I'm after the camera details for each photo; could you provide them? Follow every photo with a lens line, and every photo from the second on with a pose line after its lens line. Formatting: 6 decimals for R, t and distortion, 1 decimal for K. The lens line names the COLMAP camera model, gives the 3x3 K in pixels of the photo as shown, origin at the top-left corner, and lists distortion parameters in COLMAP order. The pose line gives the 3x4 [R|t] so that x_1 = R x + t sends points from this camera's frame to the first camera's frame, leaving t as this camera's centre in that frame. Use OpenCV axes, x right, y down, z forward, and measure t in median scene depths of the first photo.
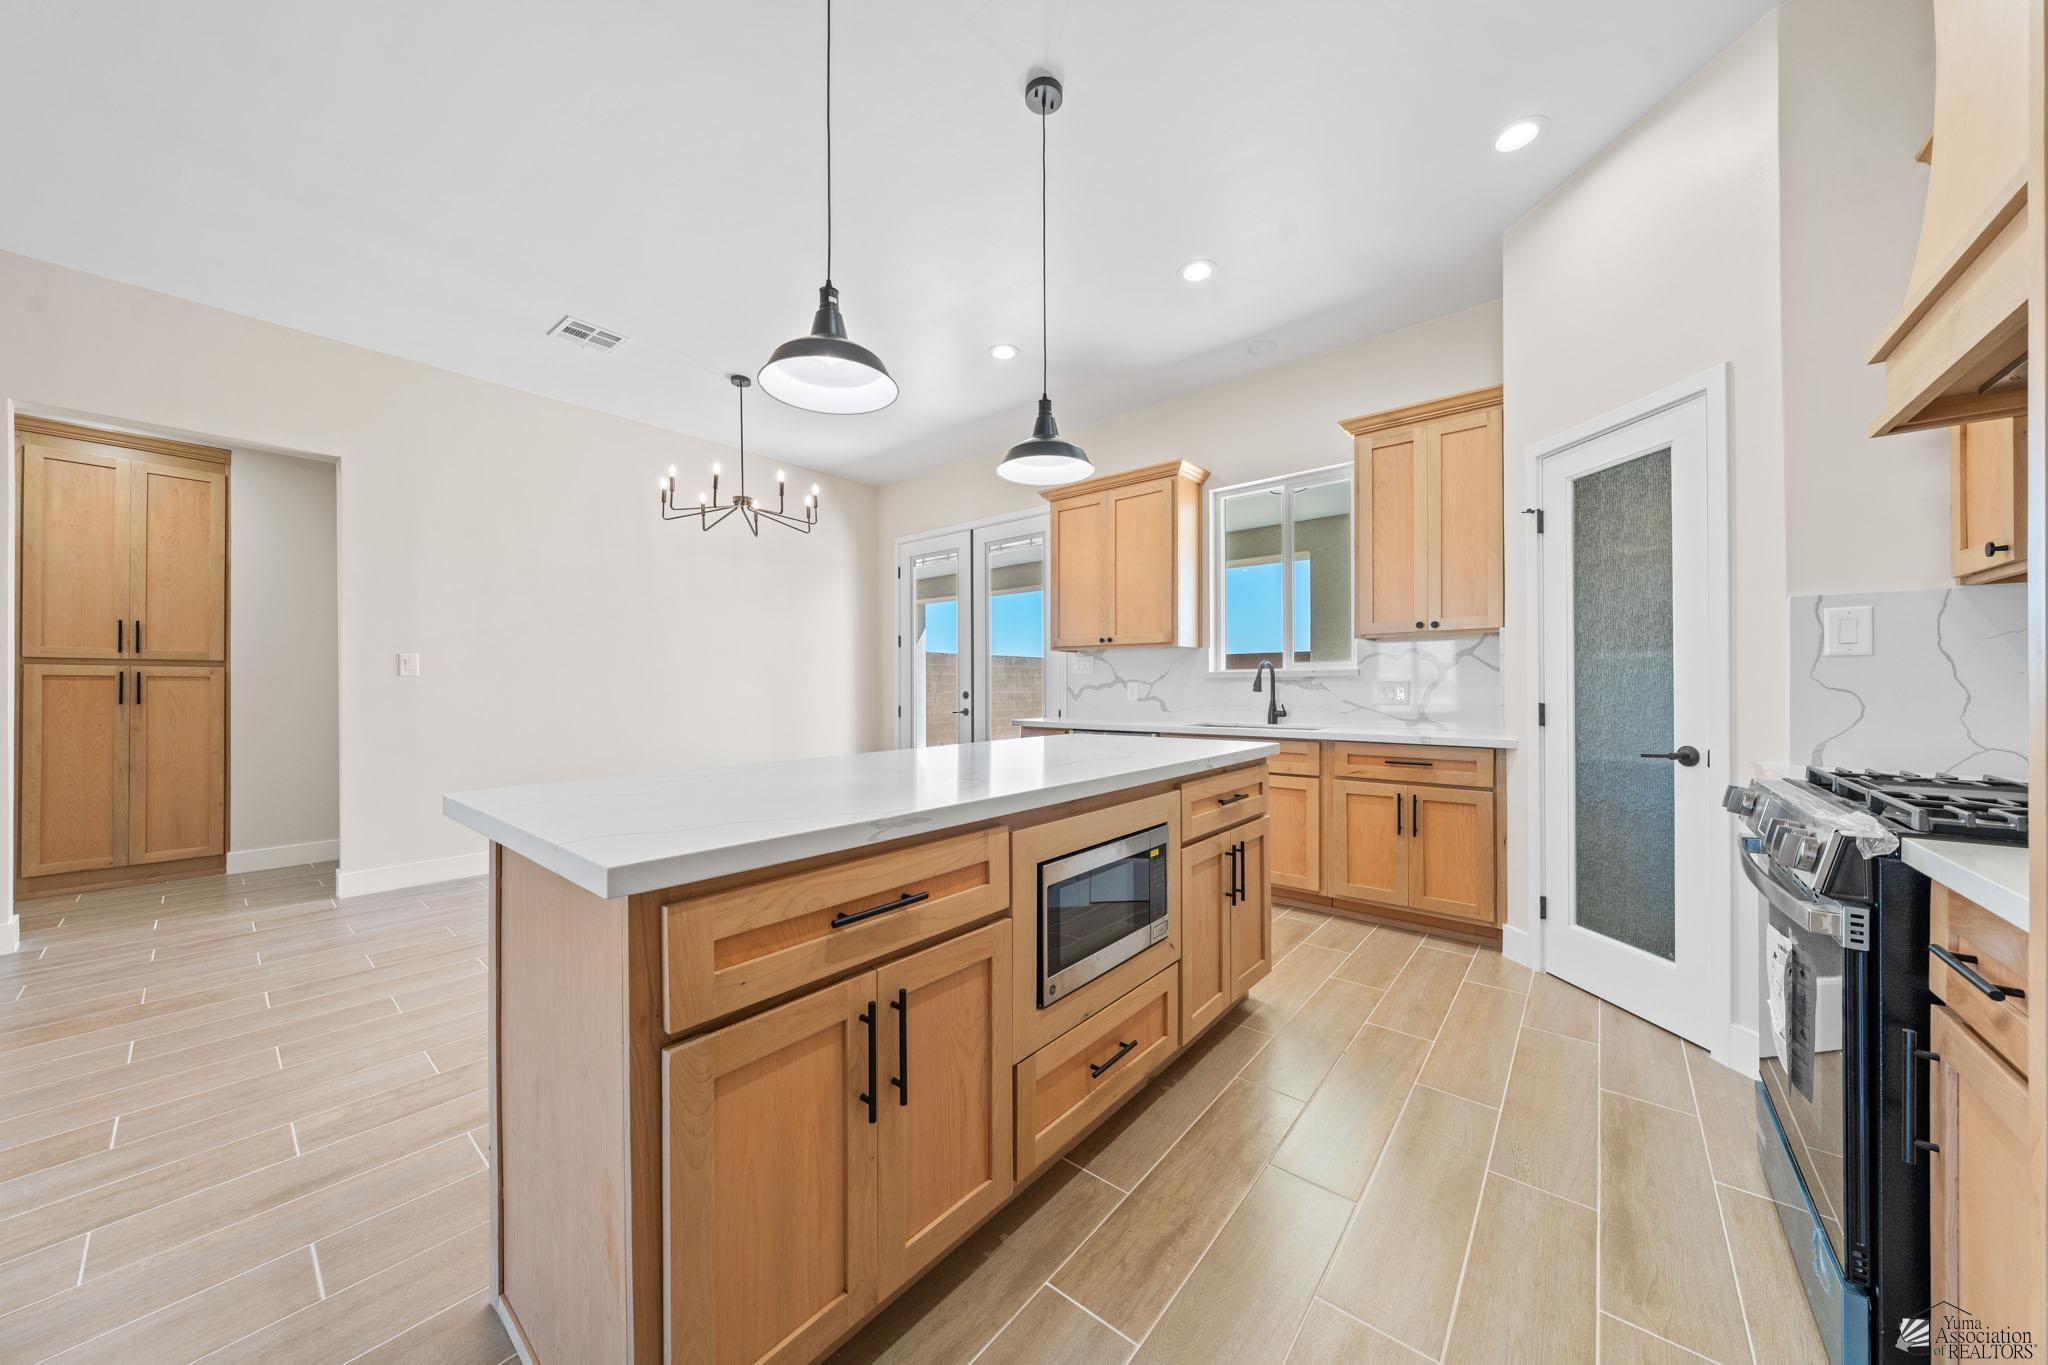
lens RADIAL K [[699.2, 0, 1007.4], [0, 699.2, 680.9], [0, 0, 1]] dist [-0.002043, 0.000360]
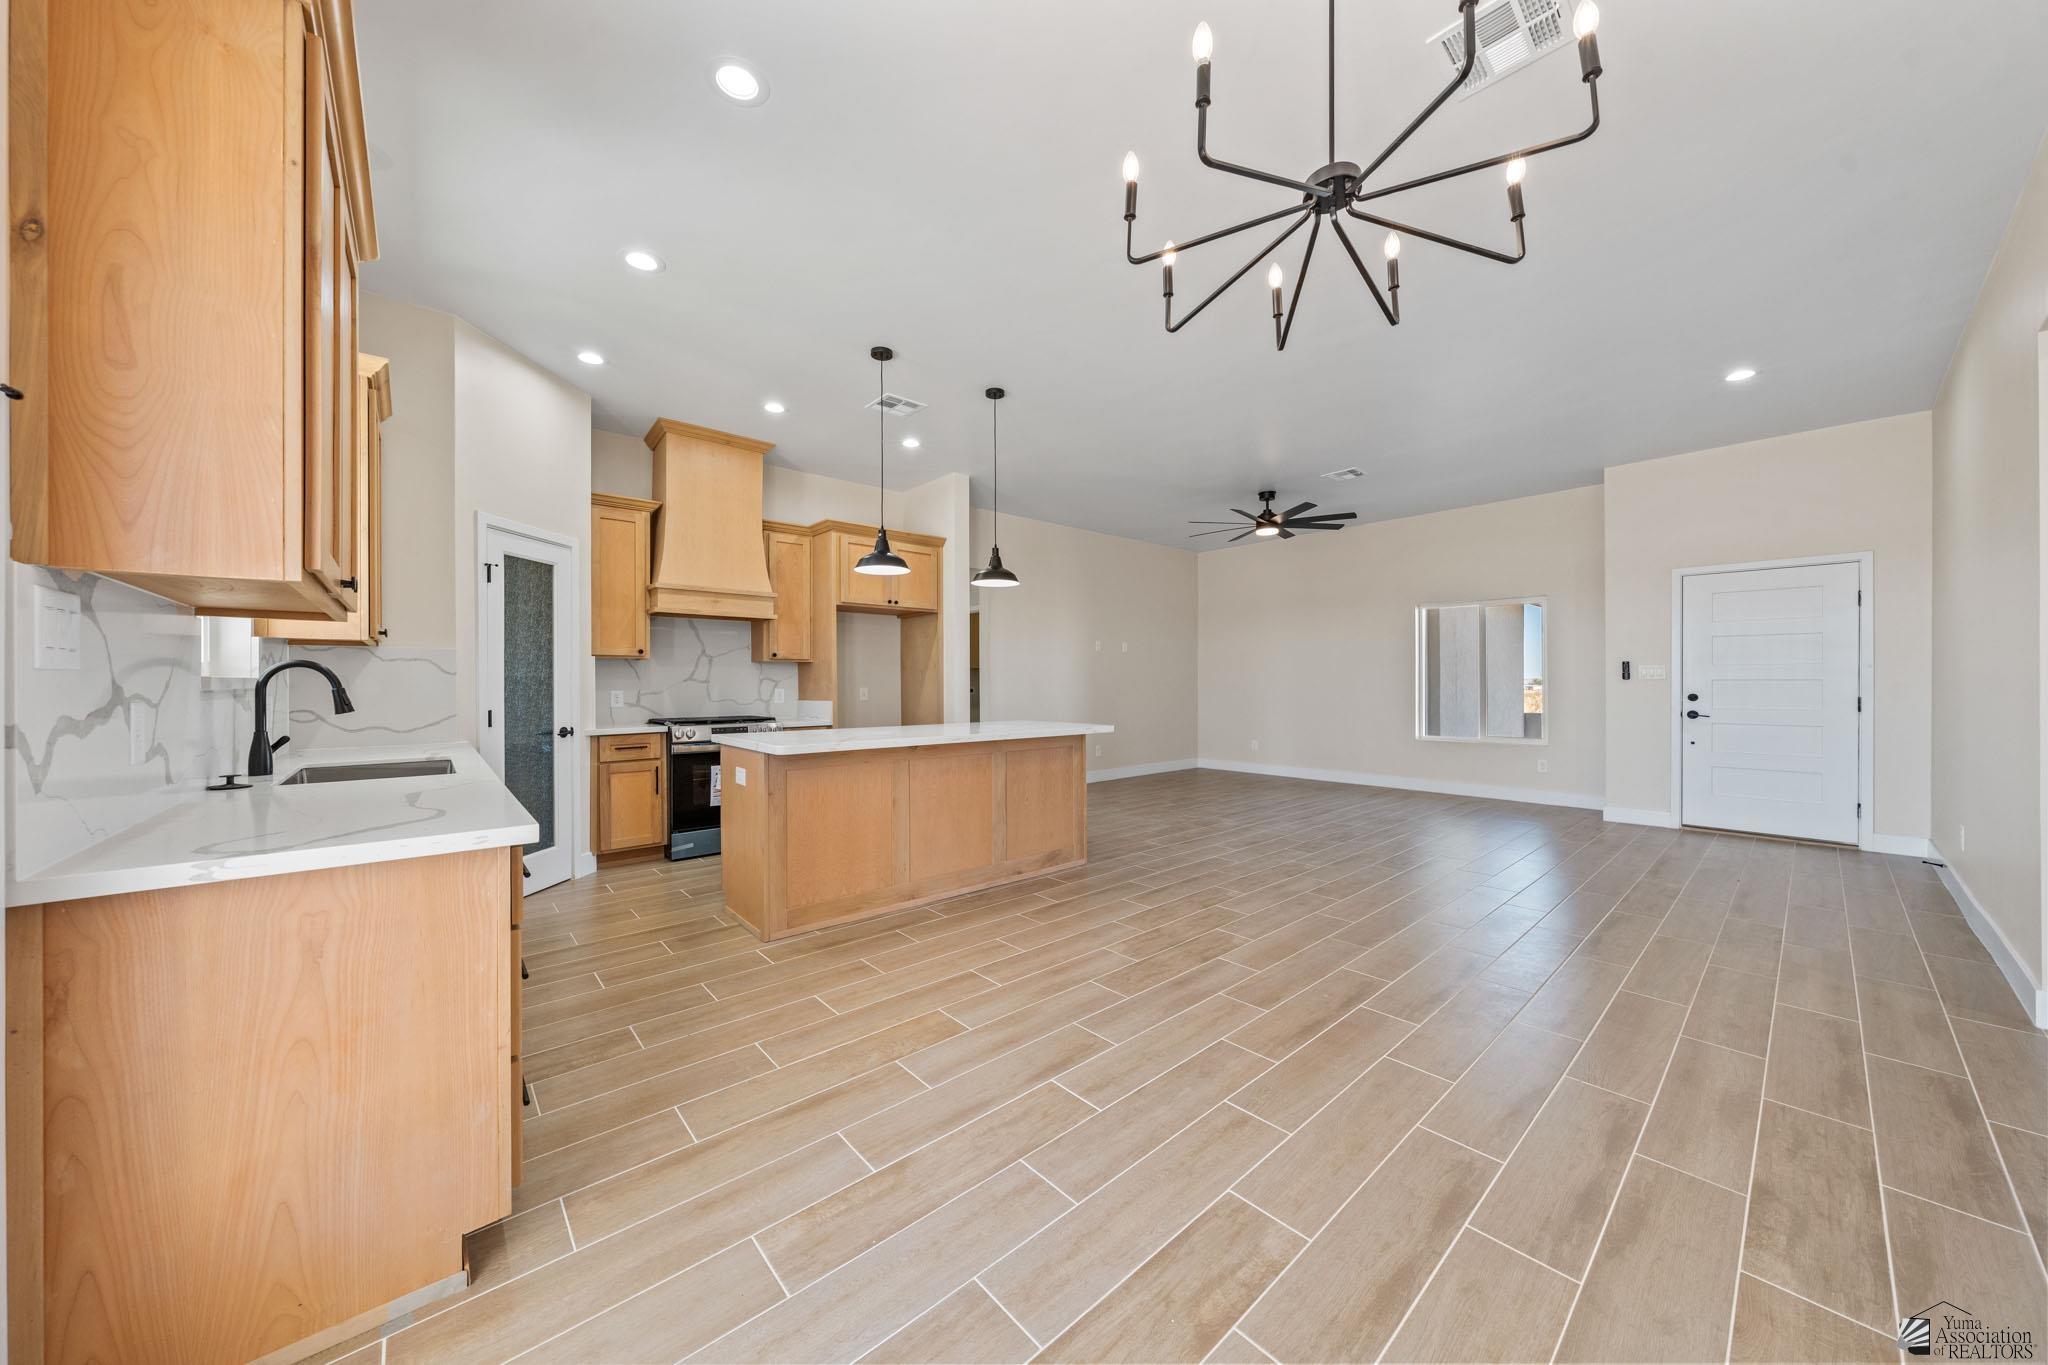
lens RADIAL K [[699.2, 0, 1028.4], [0, 699.2, 676.4], [0, 0, 1]] dist [-0.002043, 0.000360]
pose [[-0.991741, 0.006538, 0.128093, -0.344586], [0.004297, 0.999833, -0.017768, -0.003886], [-0.128188, -0.017071, -0.991603, 1.769027]]
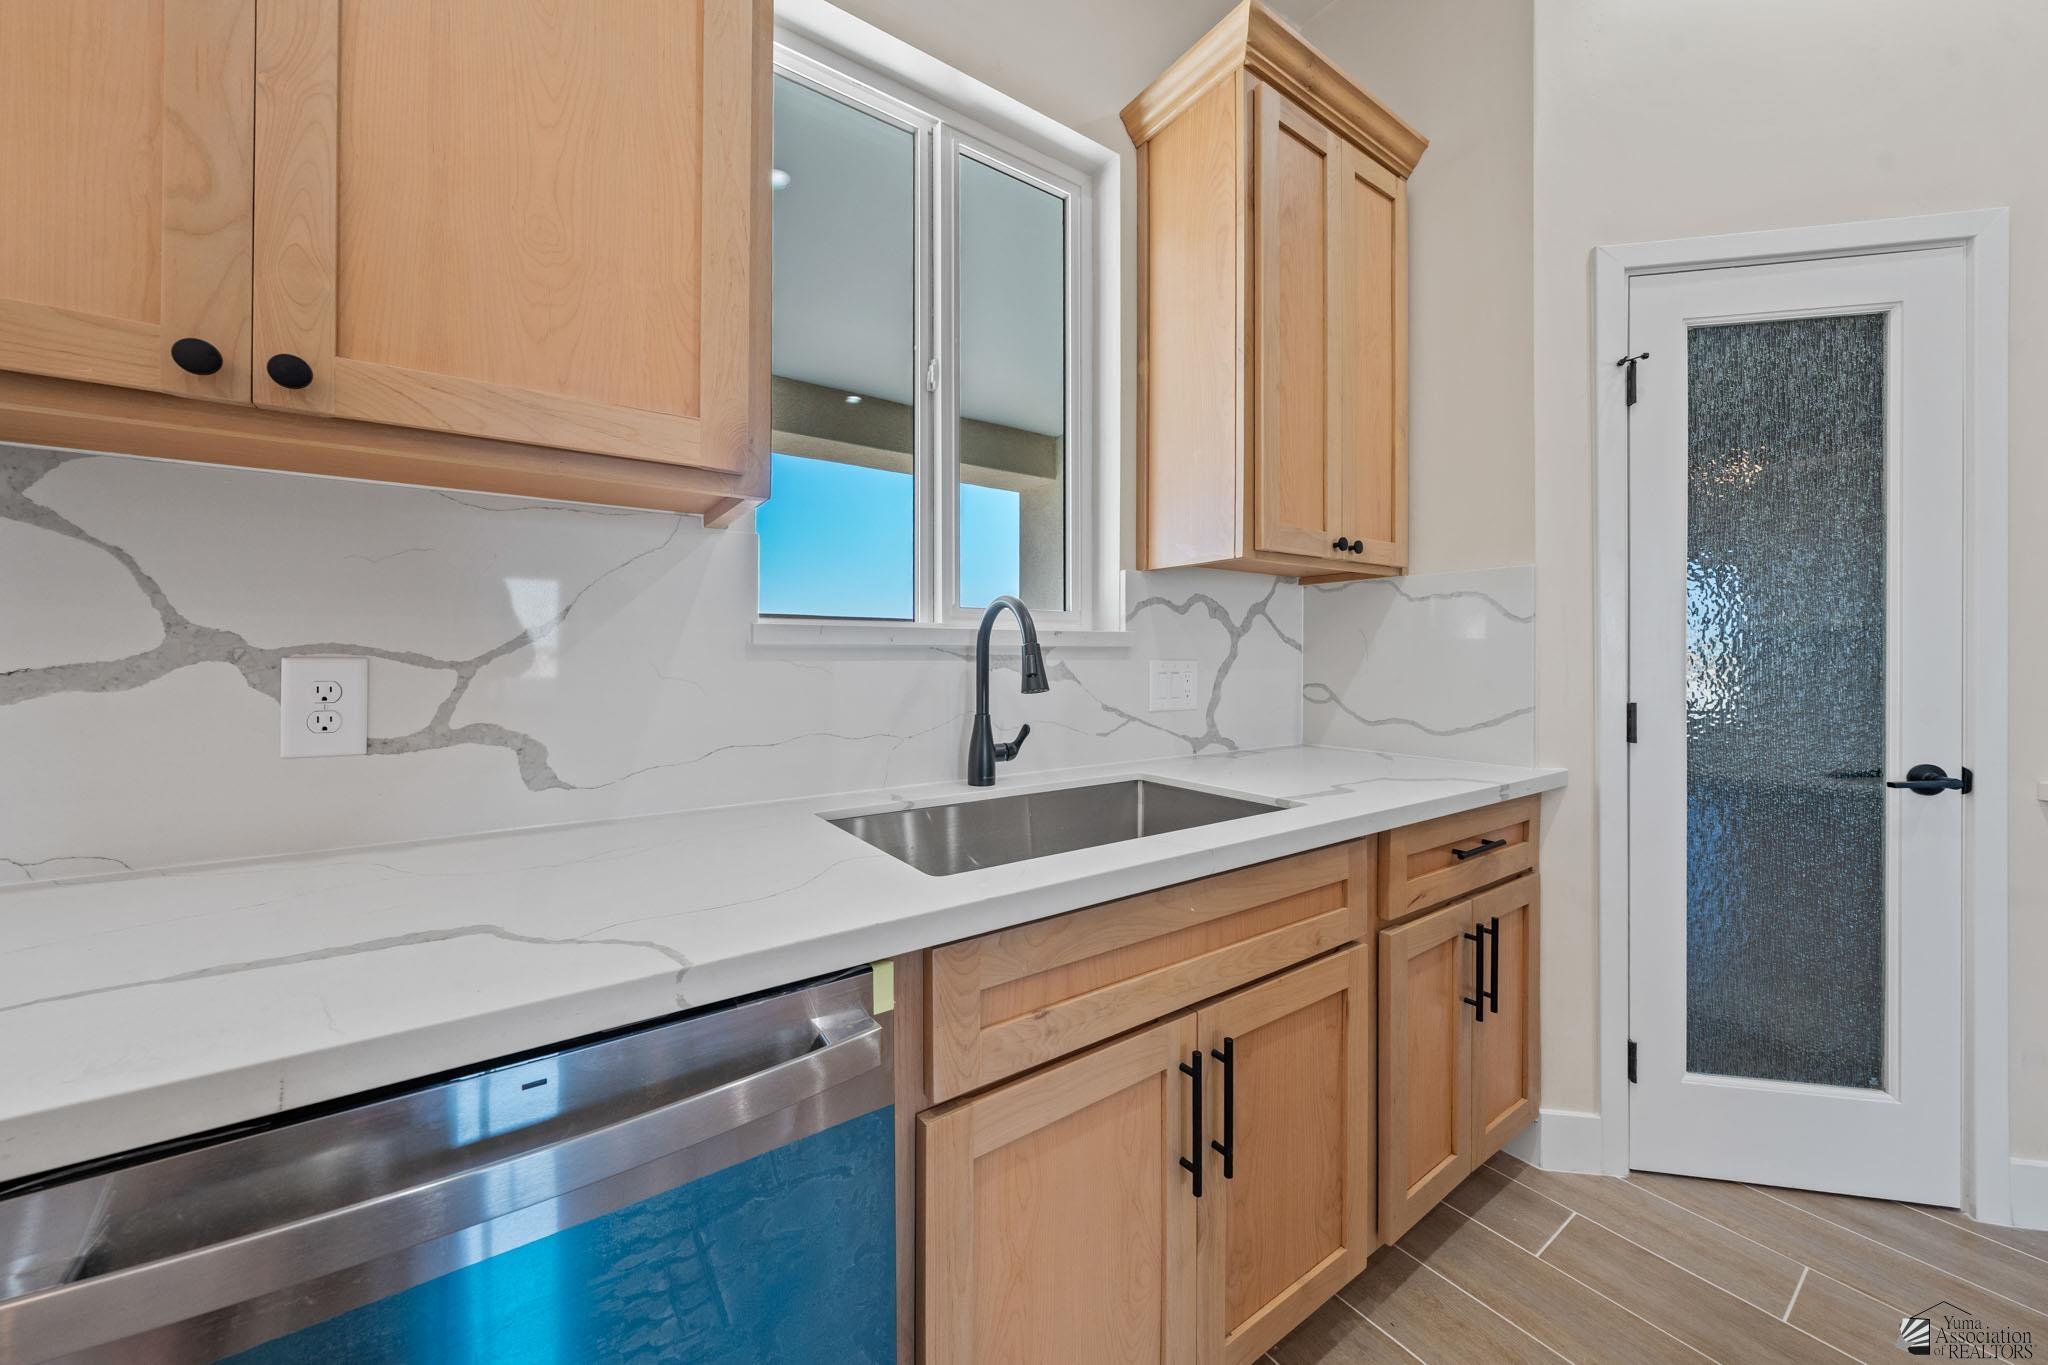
lens RADIAL K [[720.6, 0, 994.9], [0, 720.6, 658.2], [0, 0, 1]] dist [-0.006448, 0.000908]
pose [[0.260490, -0.000639, 0.965476, 0.052423], [-0.011207, 0.999930, 0.003686, -0.001237], [-0.965411, -0.011780, 0.260465, 1.089571]]
